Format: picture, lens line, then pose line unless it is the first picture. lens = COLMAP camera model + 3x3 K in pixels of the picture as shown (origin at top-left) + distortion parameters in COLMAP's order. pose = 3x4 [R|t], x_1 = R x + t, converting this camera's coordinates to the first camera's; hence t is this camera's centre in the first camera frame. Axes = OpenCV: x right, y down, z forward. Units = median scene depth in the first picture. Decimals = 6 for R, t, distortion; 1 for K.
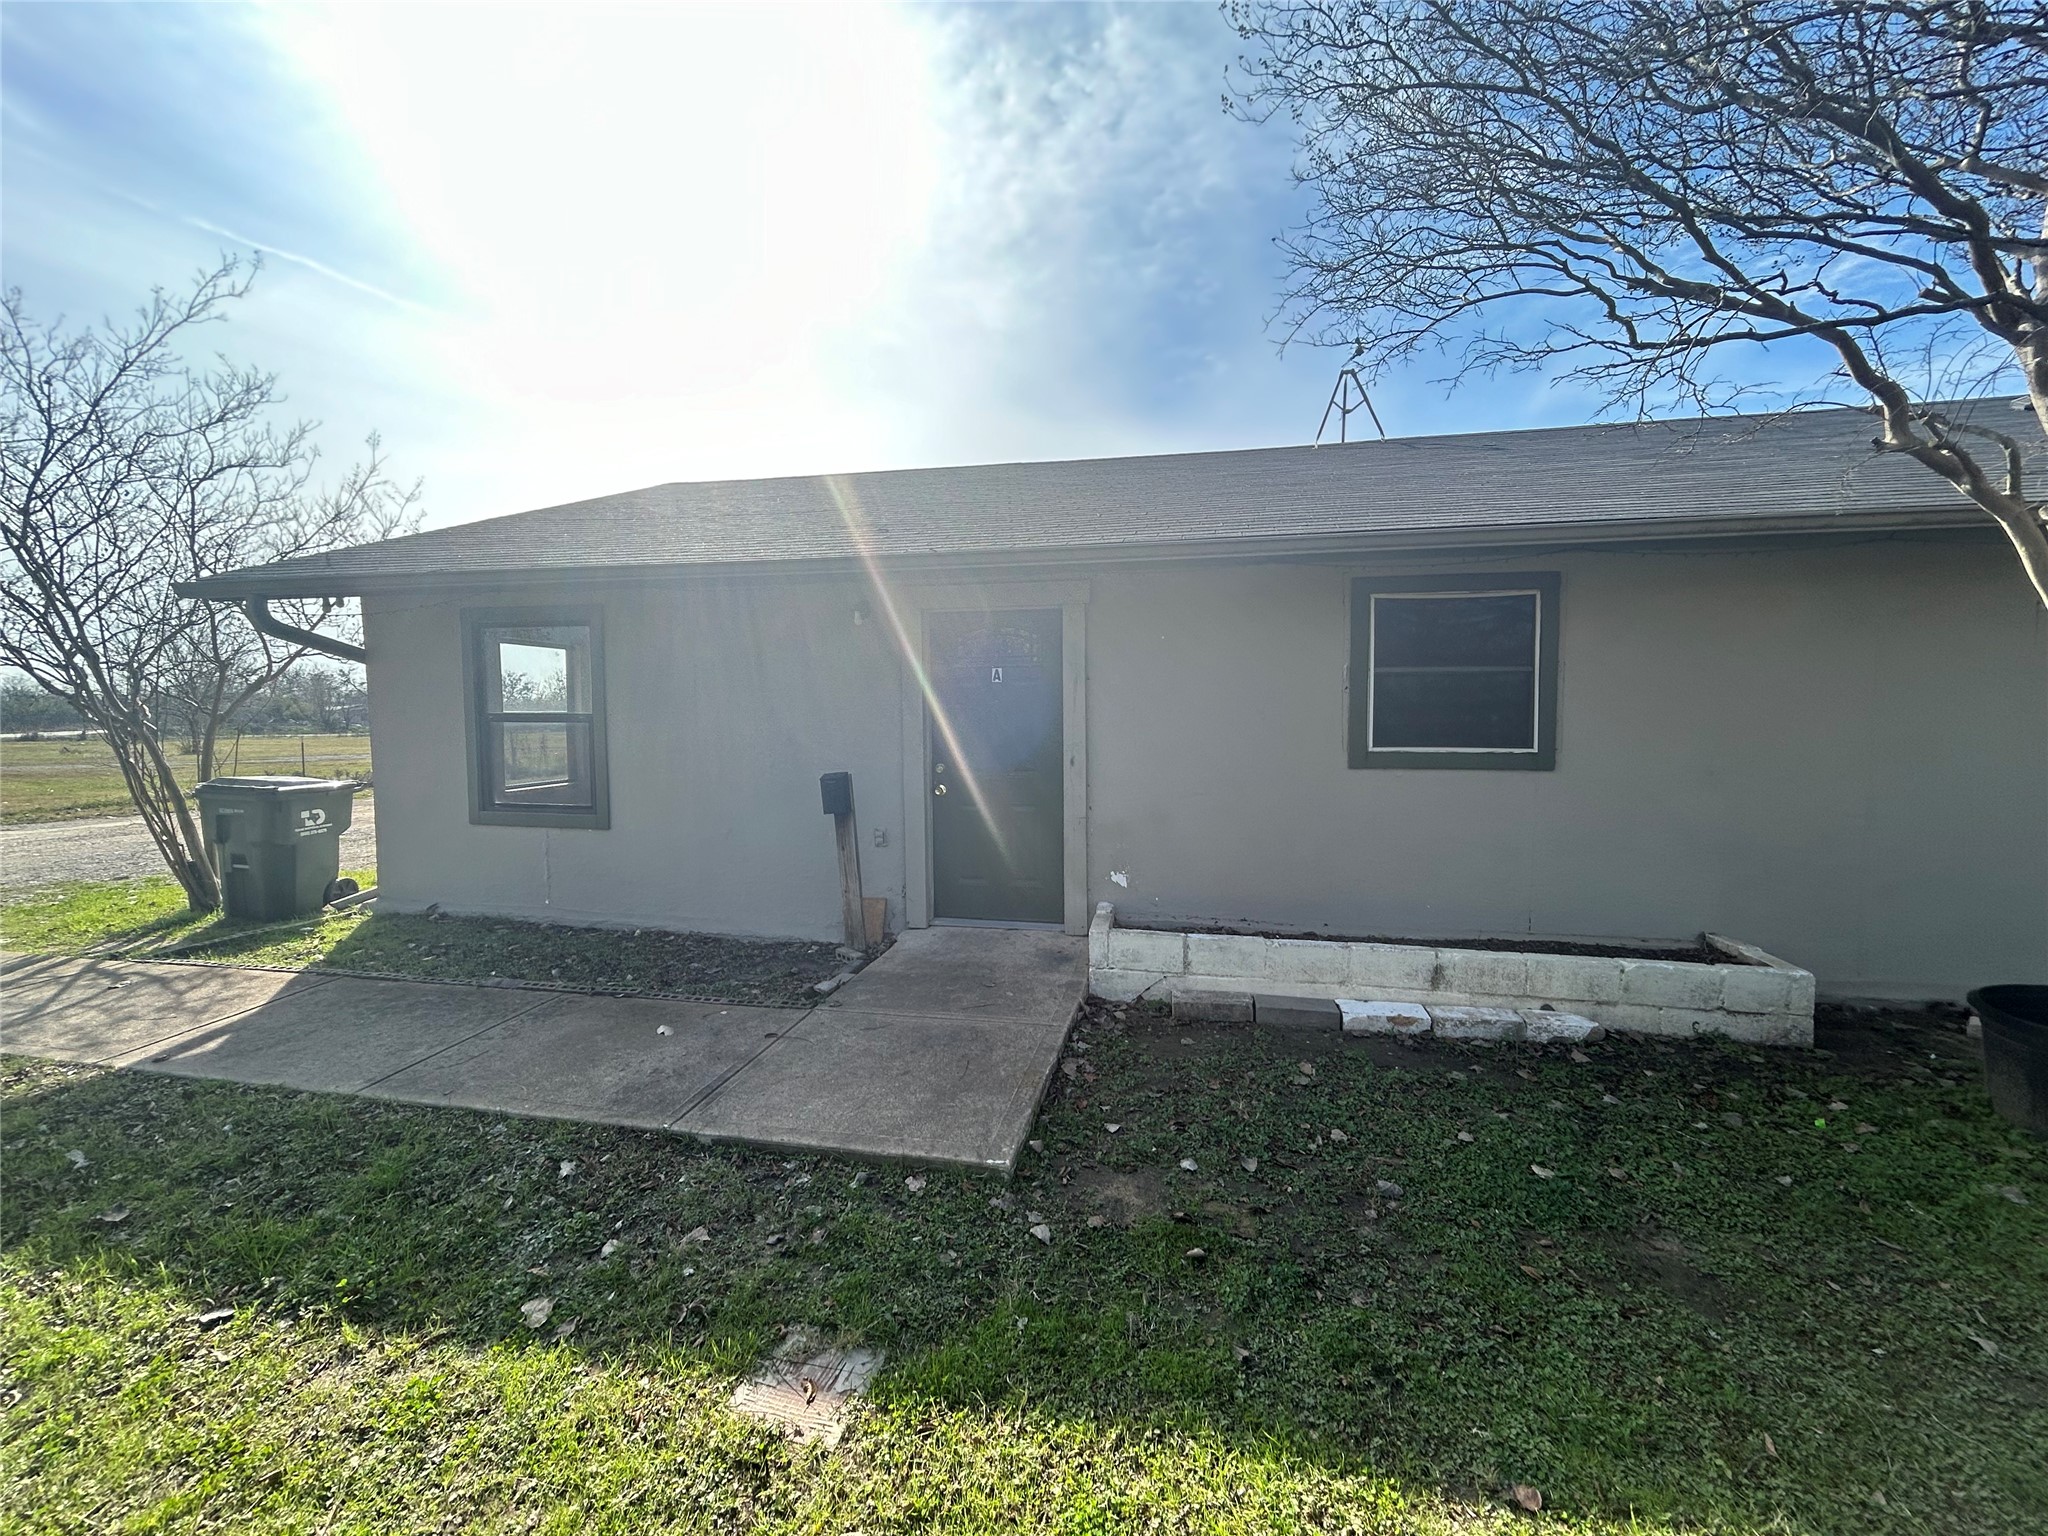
lens RADIAL K [[831.1, 0, 1024.0], [0, 831.1, 768.0], [0, 0, 1]] dist [-0.001836, -0.000627]
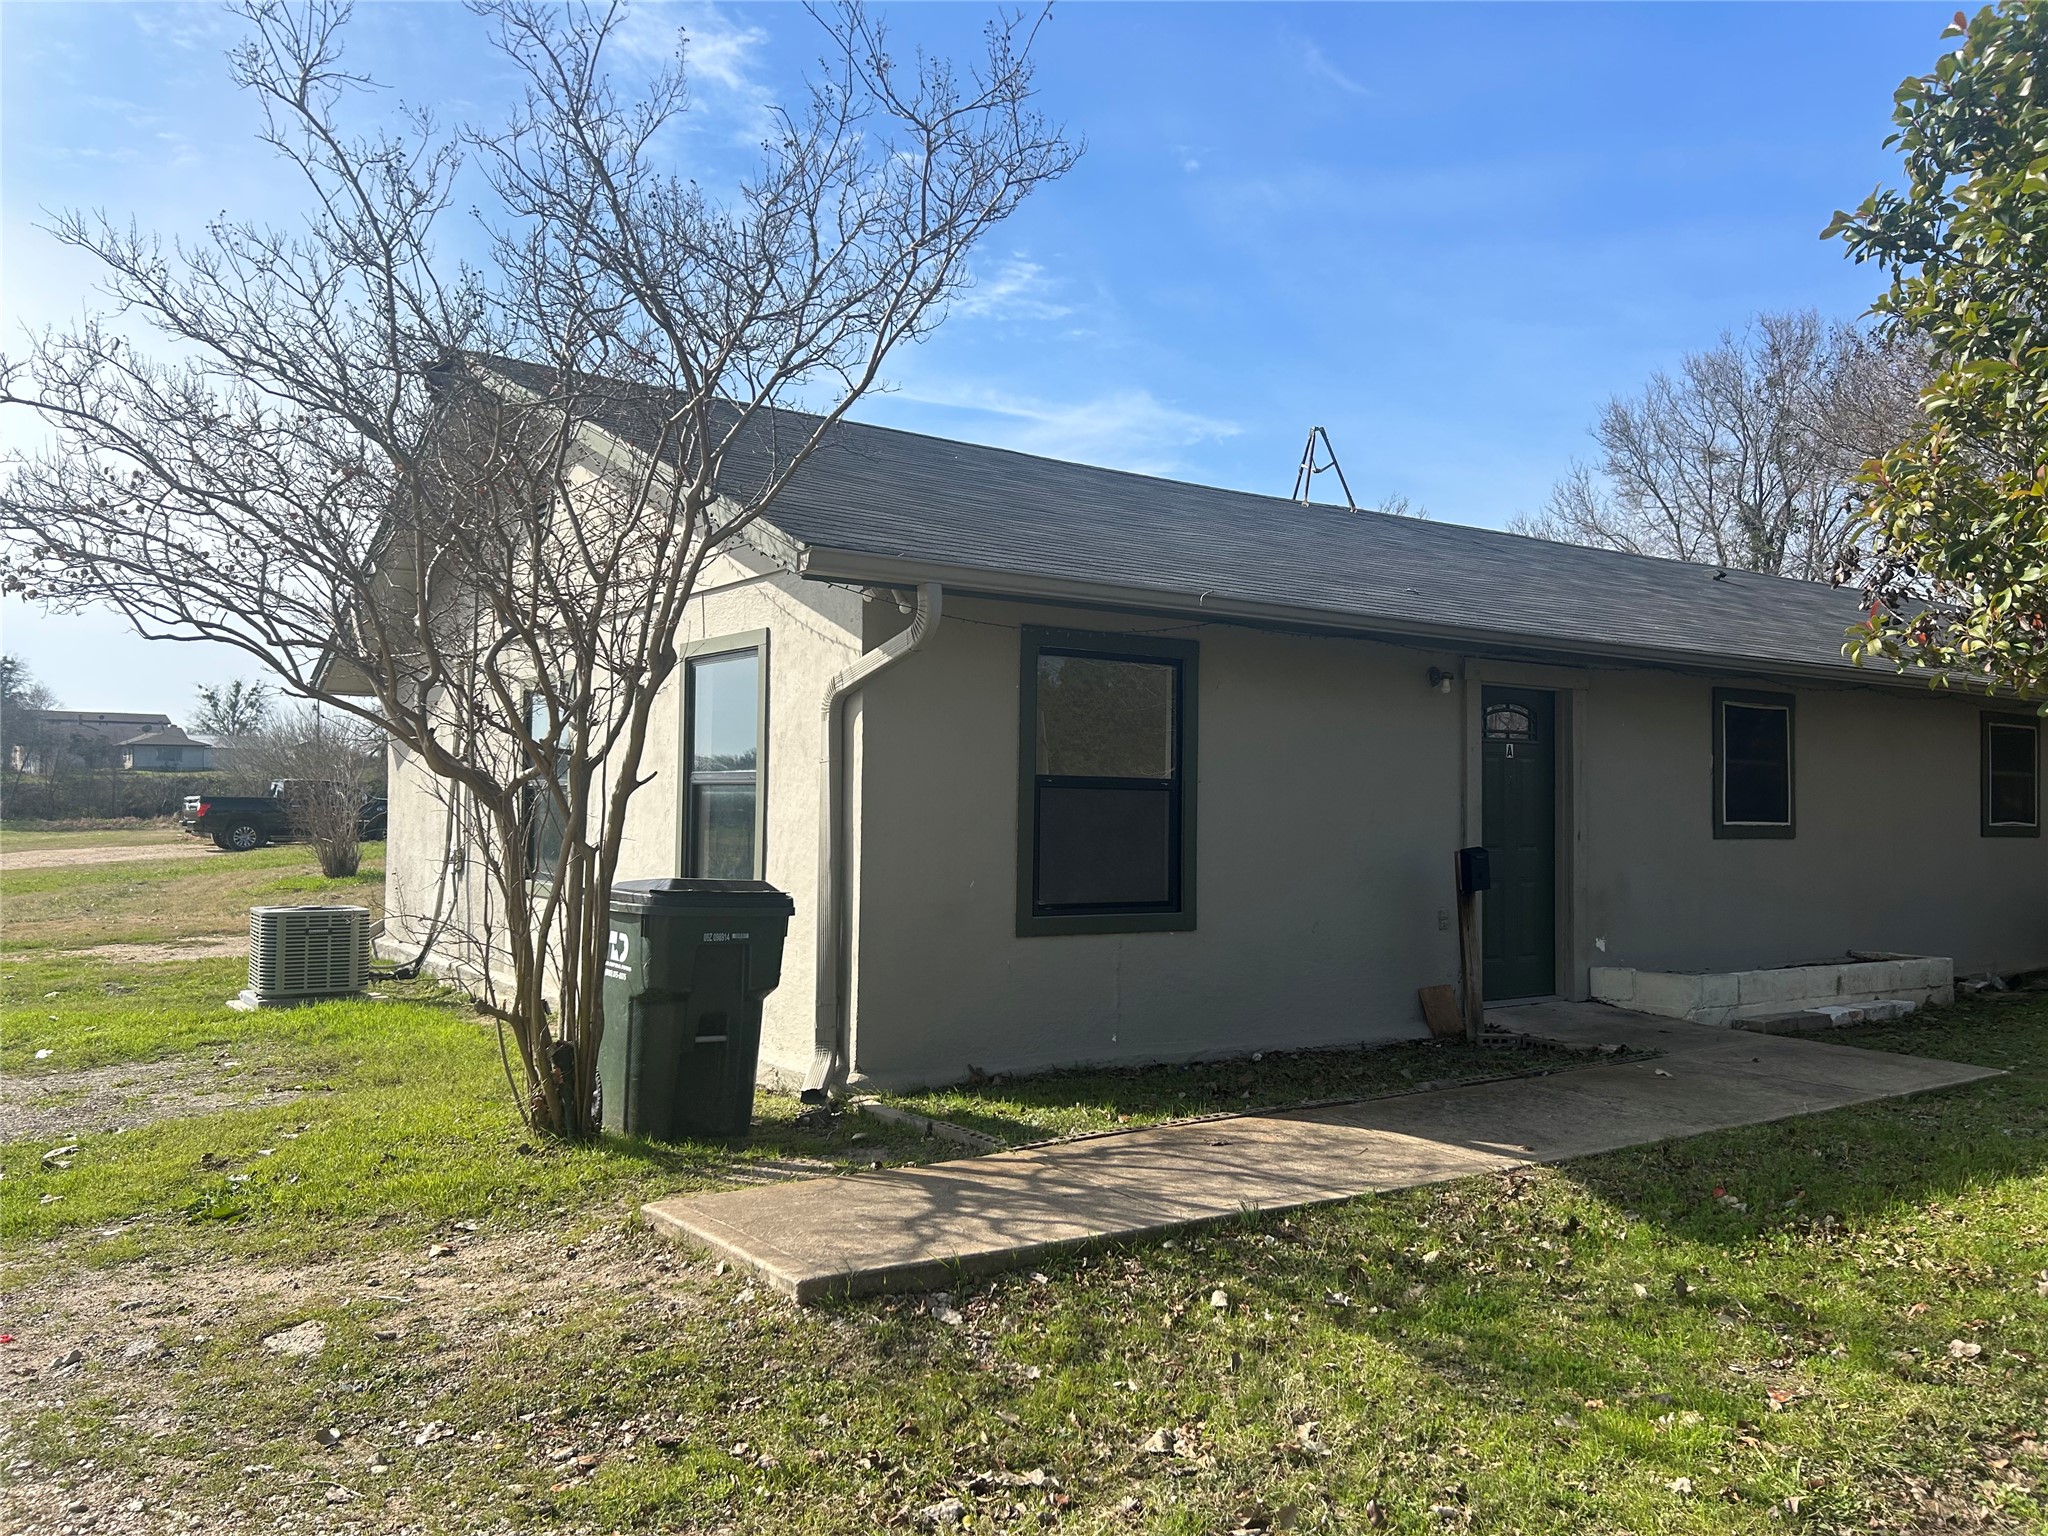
lens RADIAL K [[1549.7, 0, 1024.0], [0, 1549.7, 768.0], [0, 0, 1]] dist [-0.001253, 0.001849]
pose [[0.677081, 0.035197, 0.735067, -1.994520], [0.033424, 0.996354, -0.078496, 0.042458], [-0.735149, 0.077716, 0.673436, 0.204161]]
